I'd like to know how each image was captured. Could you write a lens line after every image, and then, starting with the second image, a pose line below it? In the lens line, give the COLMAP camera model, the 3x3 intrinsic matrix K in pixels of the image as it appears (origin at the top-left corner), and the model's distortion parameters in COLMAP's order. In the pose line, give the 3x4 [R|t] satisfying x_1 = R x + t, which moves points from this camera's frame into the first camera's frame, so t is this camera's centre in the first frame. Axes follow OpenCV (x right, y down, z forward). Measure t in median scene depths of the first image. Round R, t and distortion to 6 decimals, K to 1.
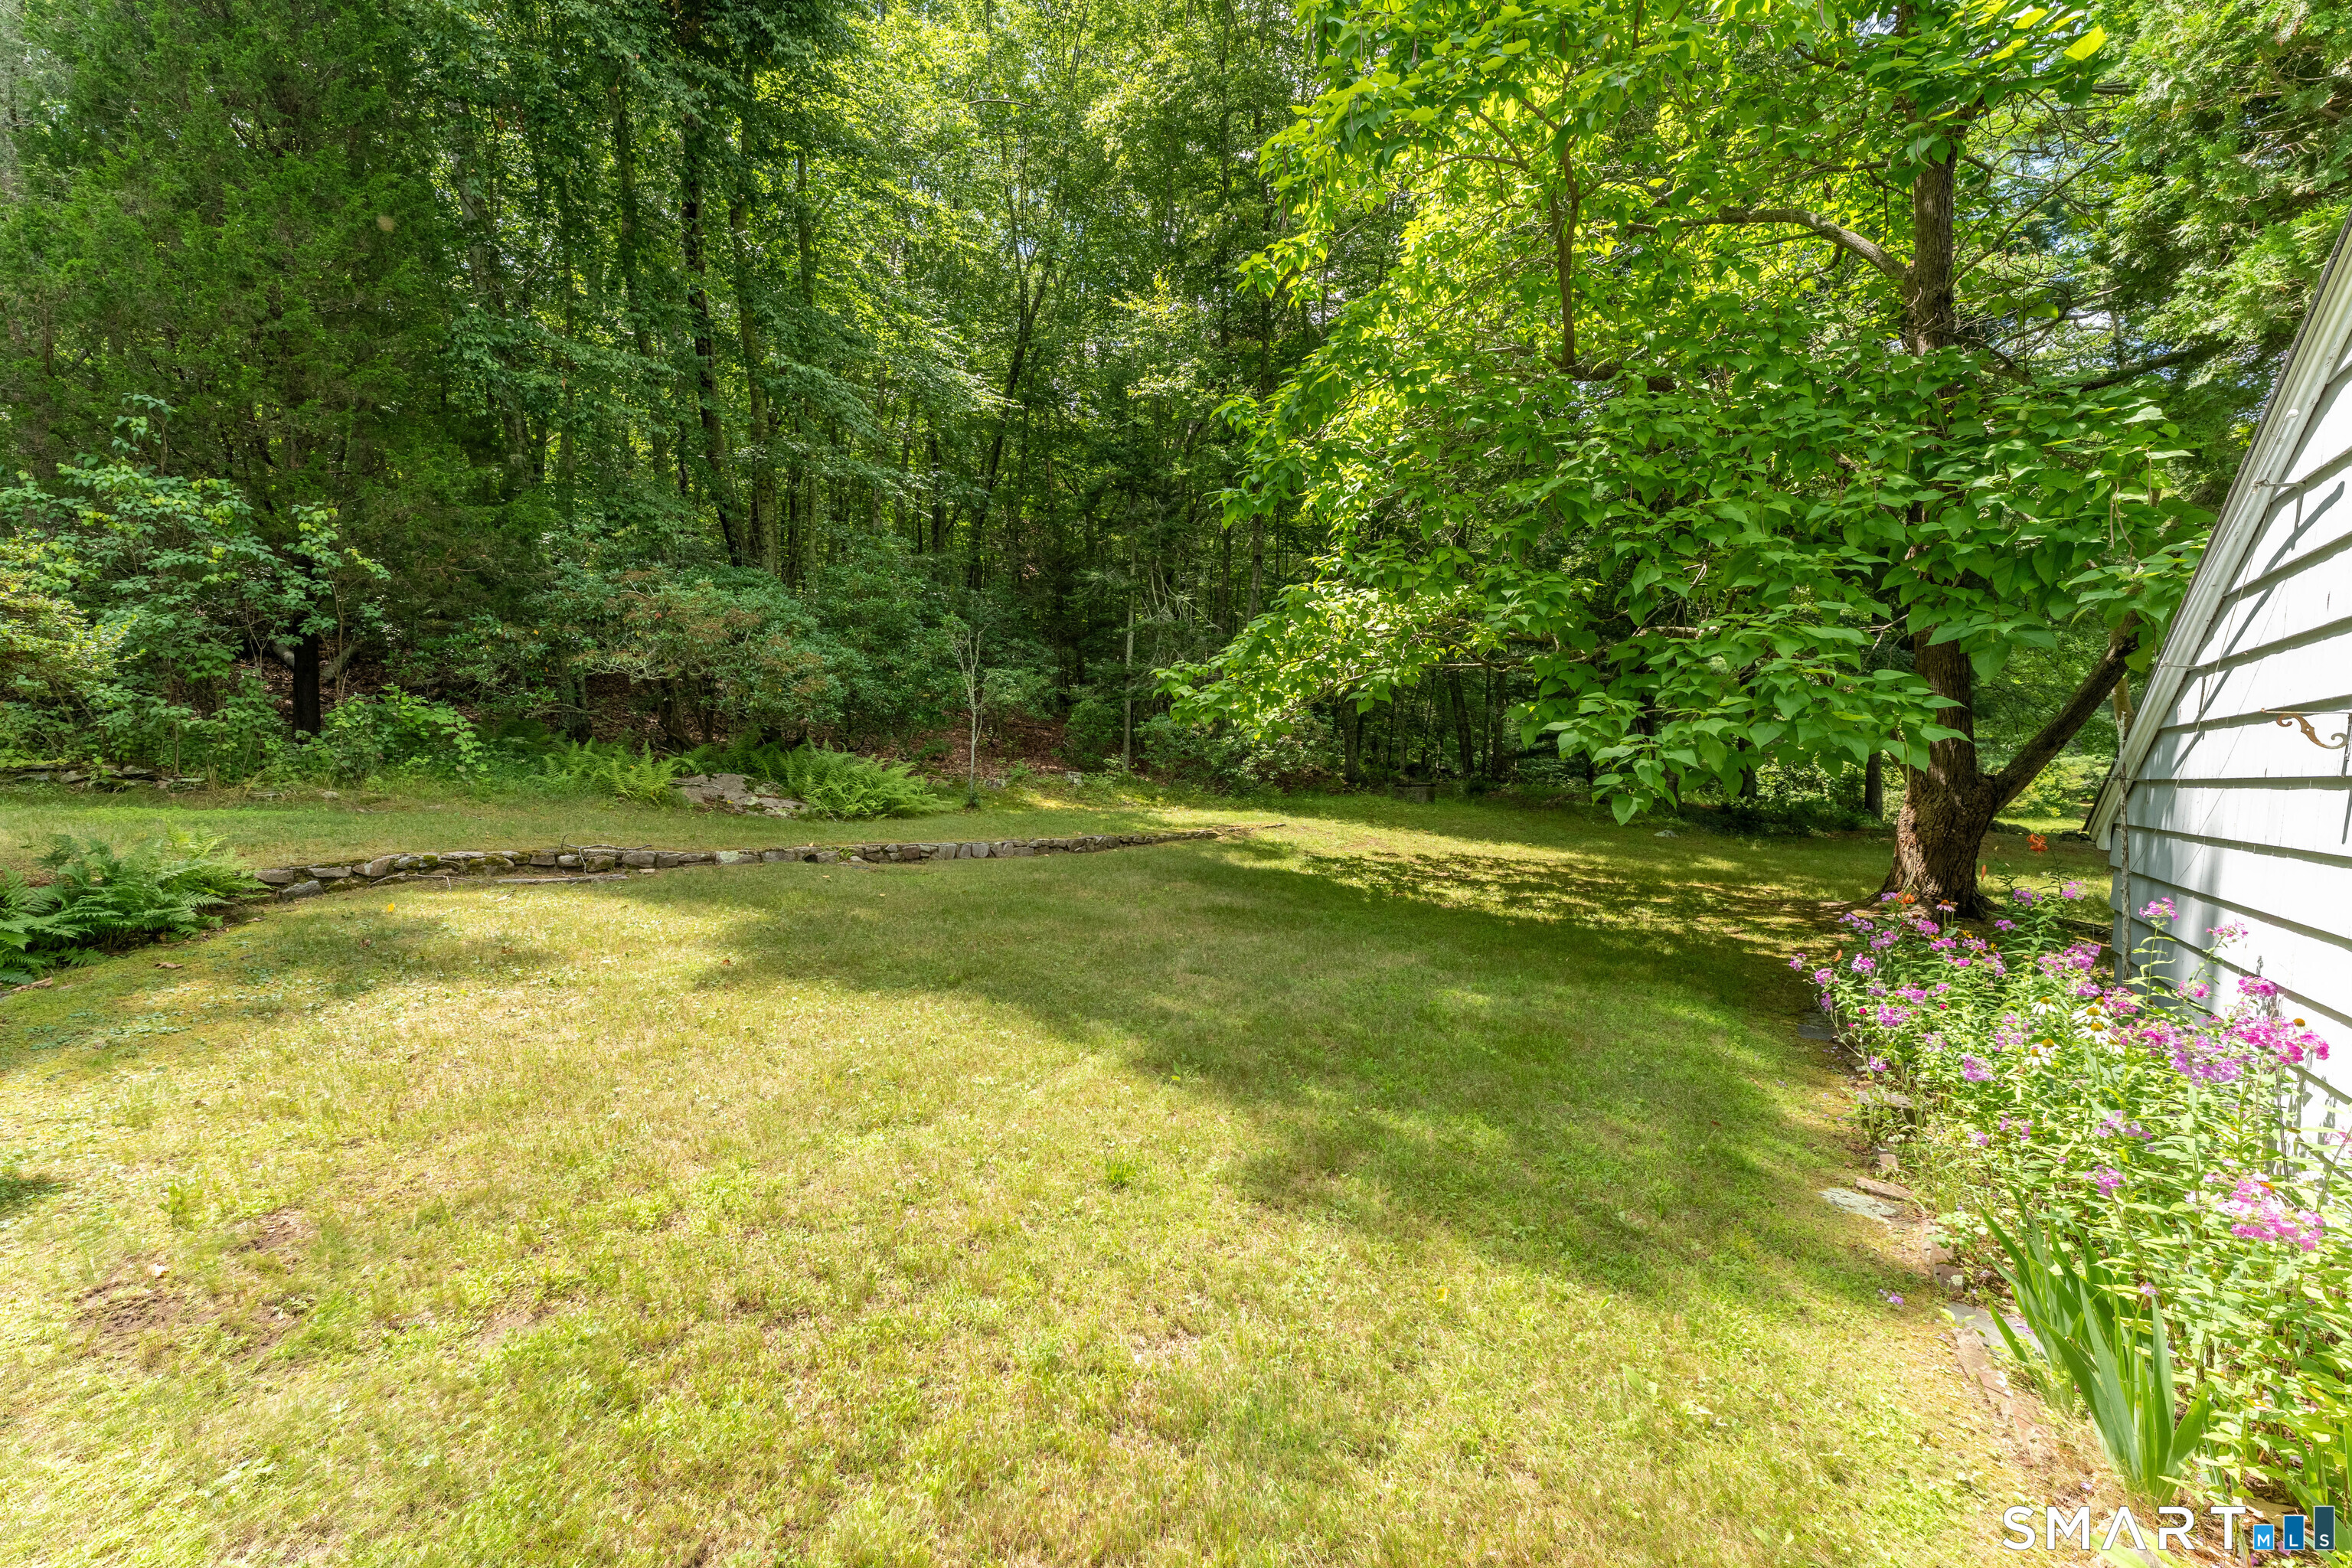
lens RADIAL K [[947.8, 0, 1176.0], [0, 947.8, 784.0], [0, 0, 1]] dist [0.000036, 0.000637]
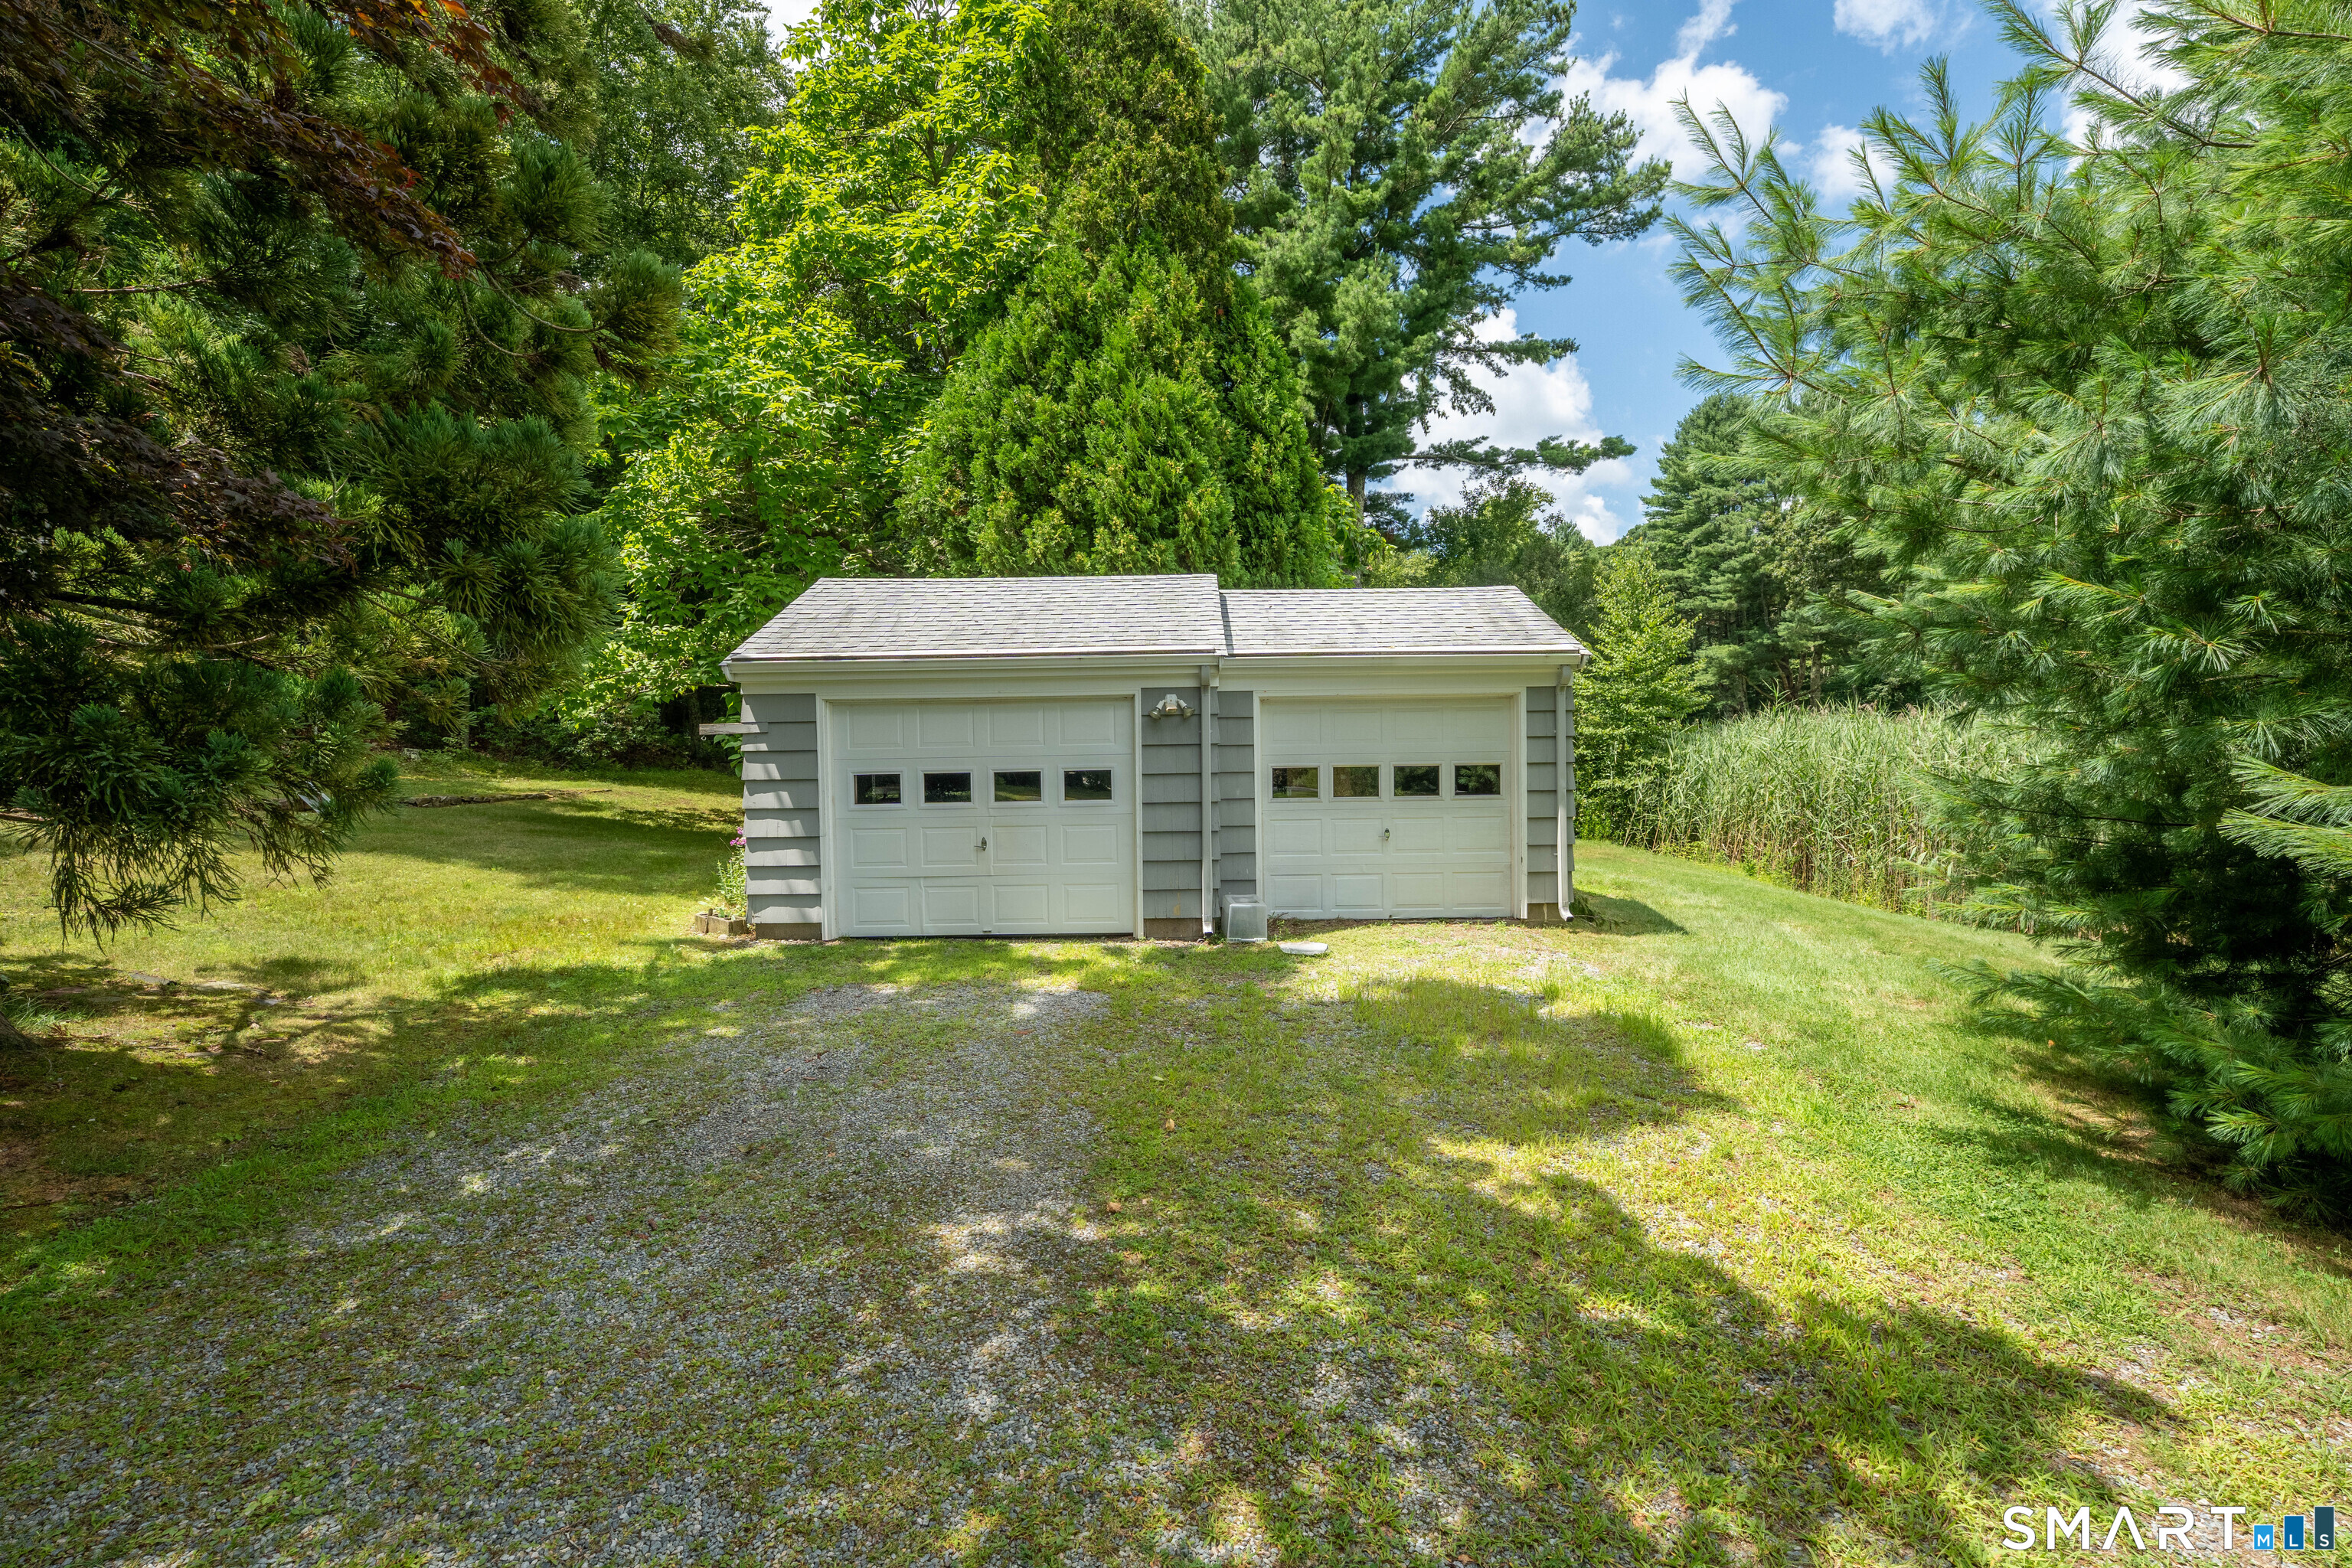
lens RADIAL K [[989.5, 0, 1176.0], [0, 989.5, 784.0], [0, 0, 1]] dist [-0.010768, -0.000061]
pose [[0.838934, -0.009563, 0.544149, 0.027272], [-0.001615, 0.999797, 0.020061, 0.005415], [-0.544230, -0.017709, 0.838749, -0.615276]]
